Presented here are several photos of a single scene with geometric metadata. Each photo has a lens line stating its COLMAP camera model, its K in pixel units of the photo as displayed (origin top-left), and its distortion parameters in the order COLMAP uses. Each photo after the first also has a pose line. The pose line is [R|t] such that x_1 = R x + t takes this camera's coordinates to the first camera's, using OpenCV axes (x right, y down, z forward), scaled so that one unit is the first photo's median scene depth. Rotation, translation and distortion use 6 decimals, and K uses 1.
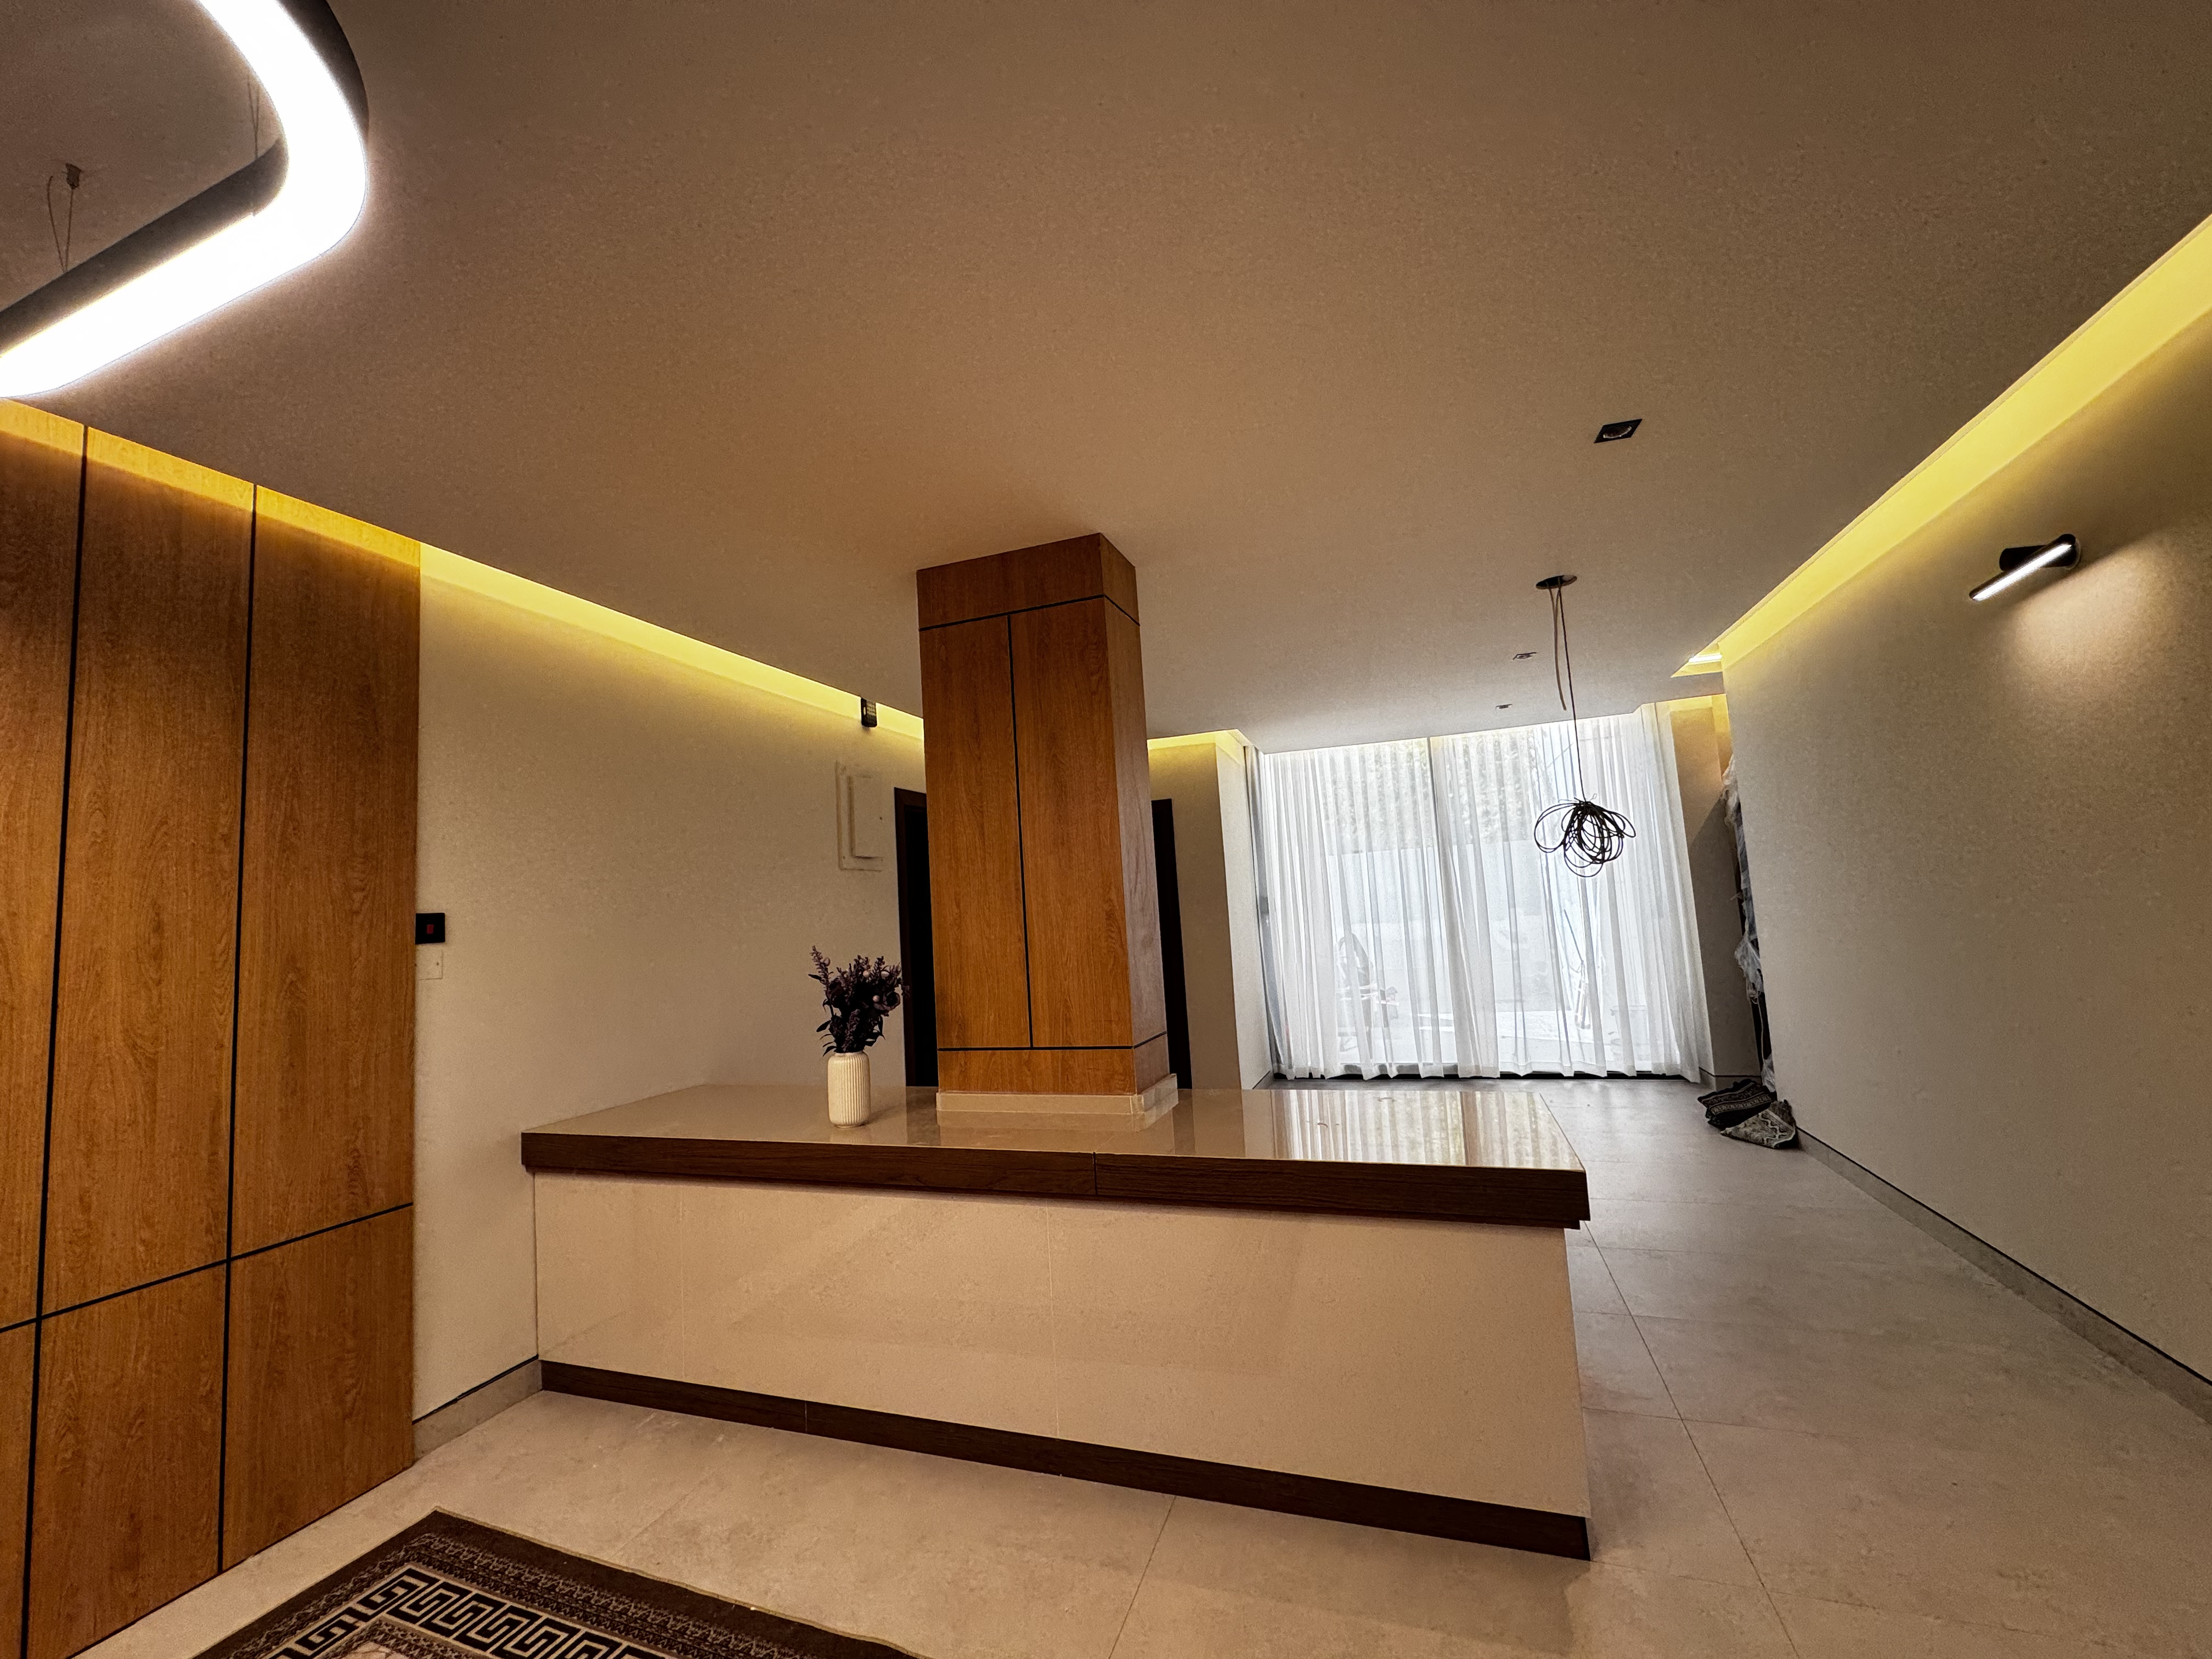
lens RADIAL K [[887.1, 0, 1101.6], [0, 887.1, 830.1], [0, 0, 1]] dist [-0.003526, 0.000449]
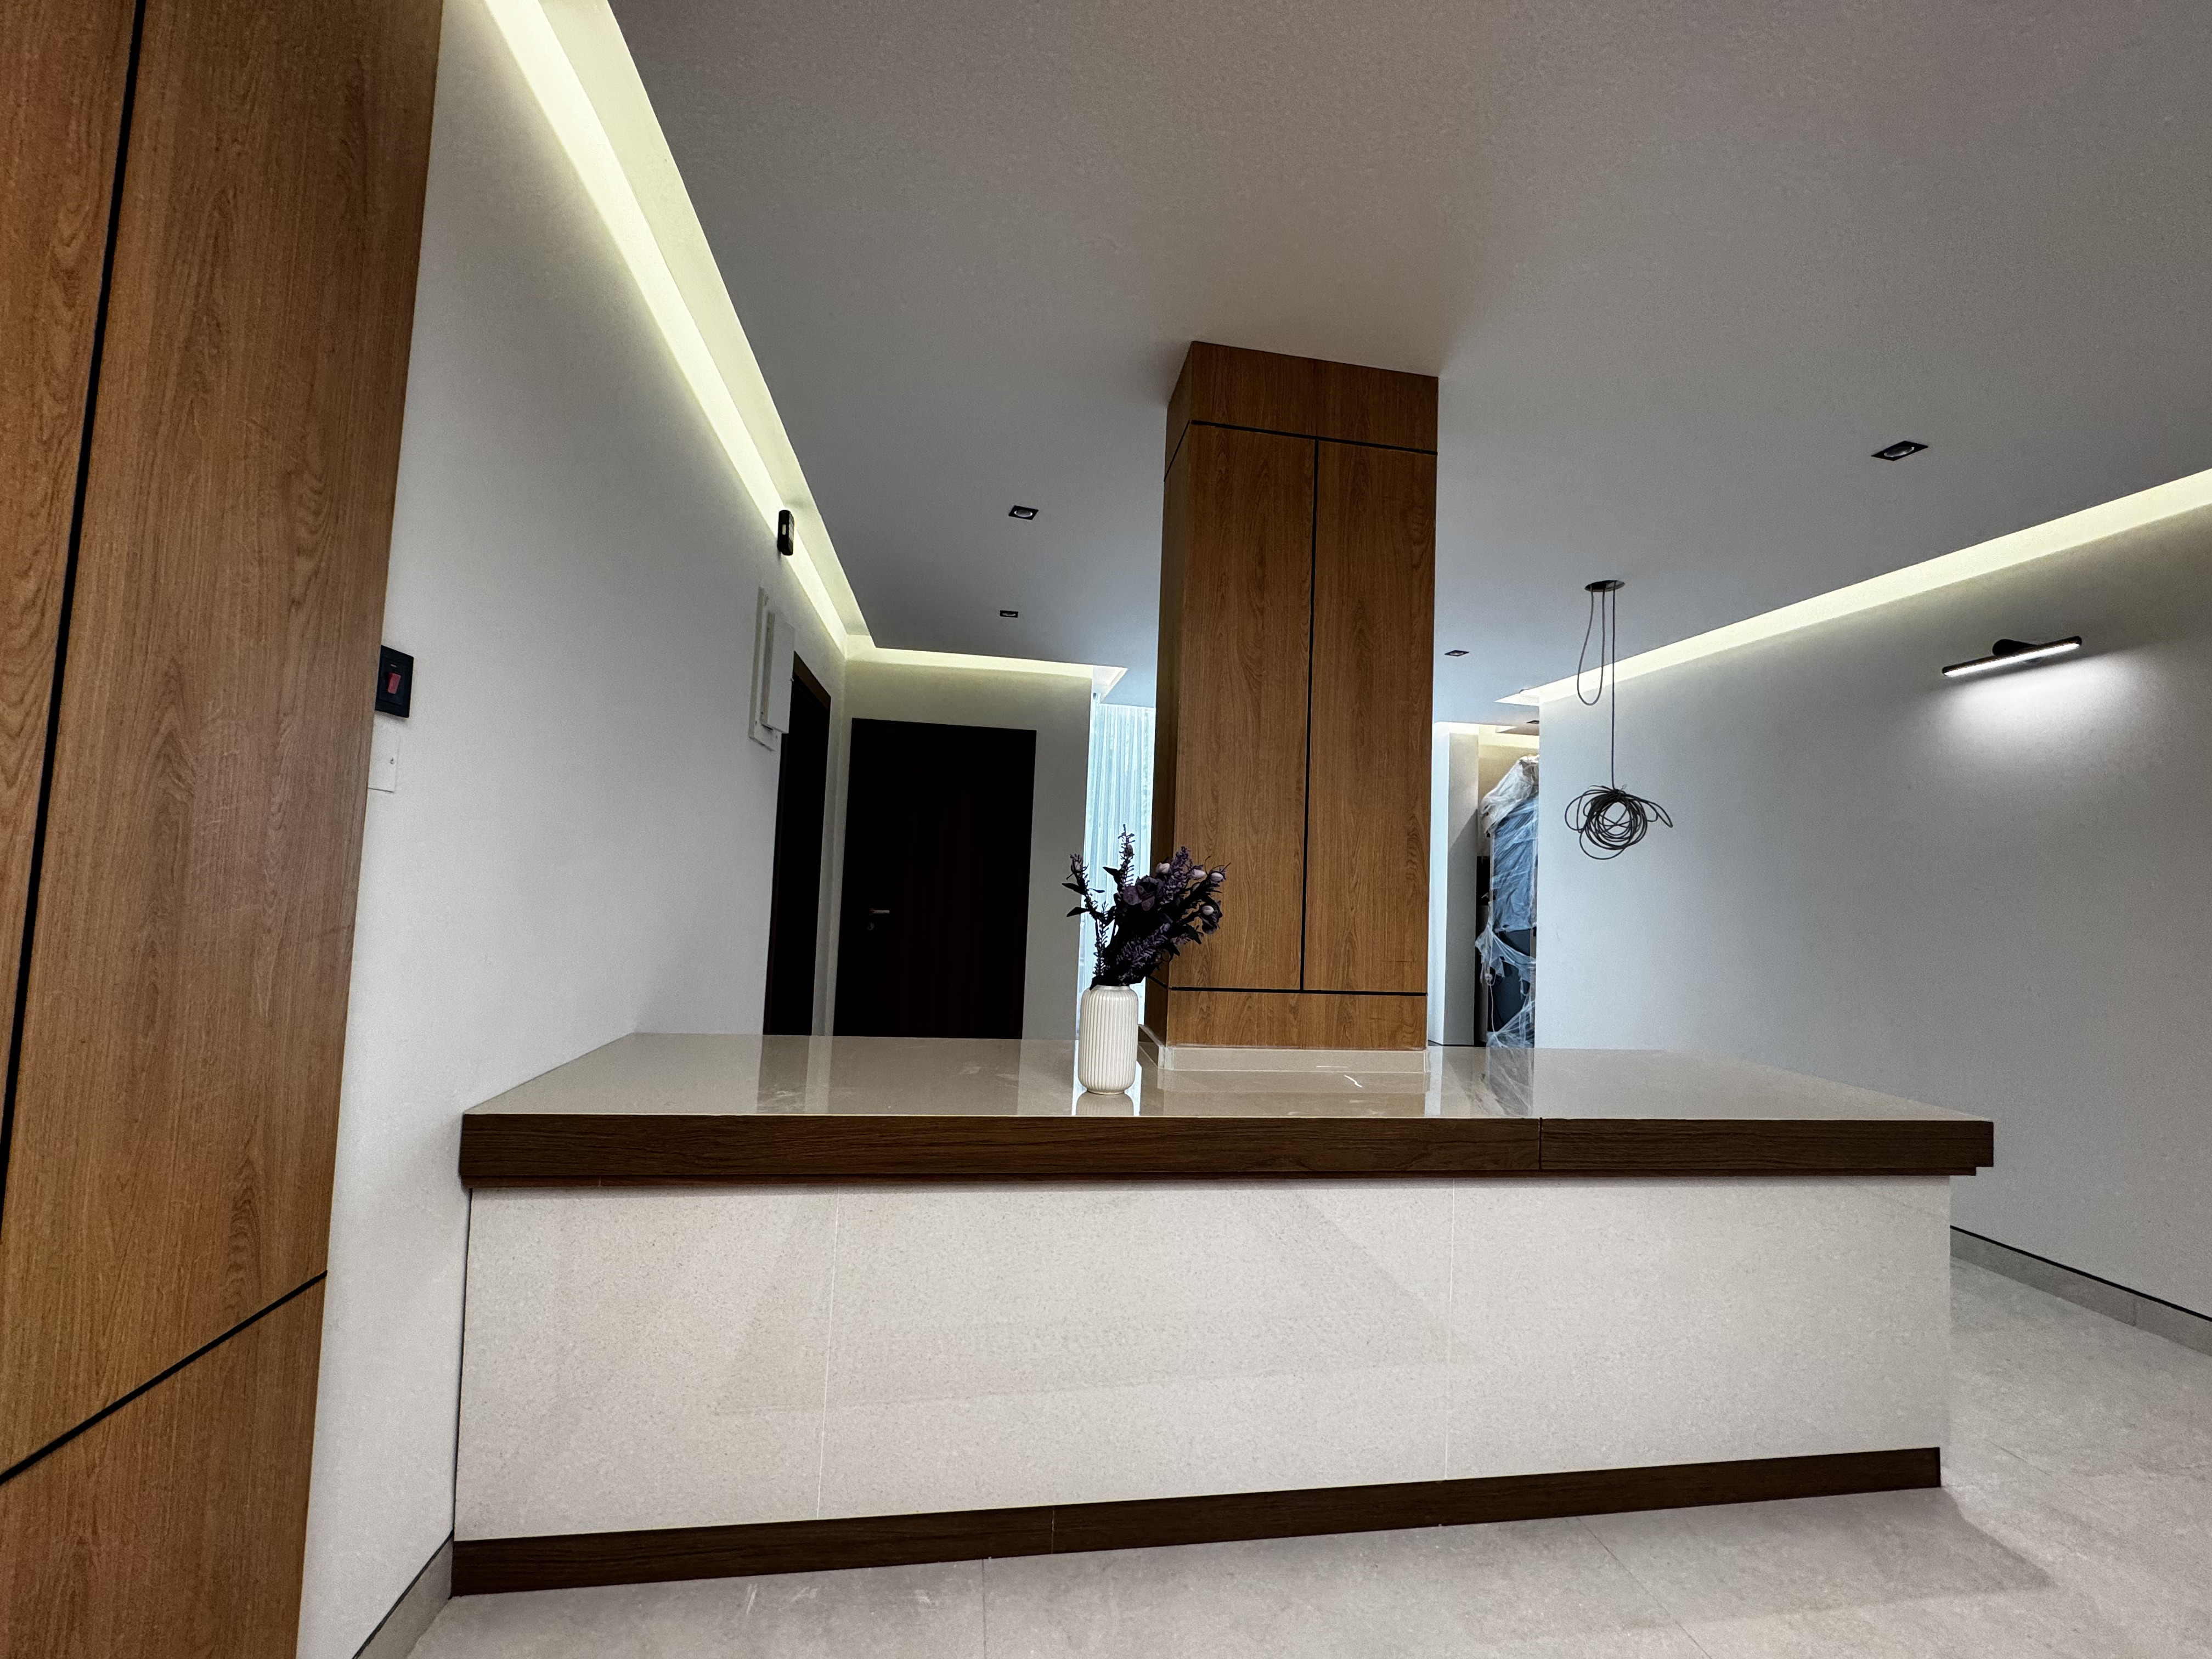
lens RADIAL K [[887.1, 0, 1102.8], [0, 887.1, 828.4], [0, 0, 1]] dist [-0.003526, 0.000449]
pose [[0.872350, 0.127034, 0.472089, -0.606292], [-0.141582, 0.989915, -0.004753, 0.128611], [-0.467931, -0.062693, 0.881538, 0.387885]]
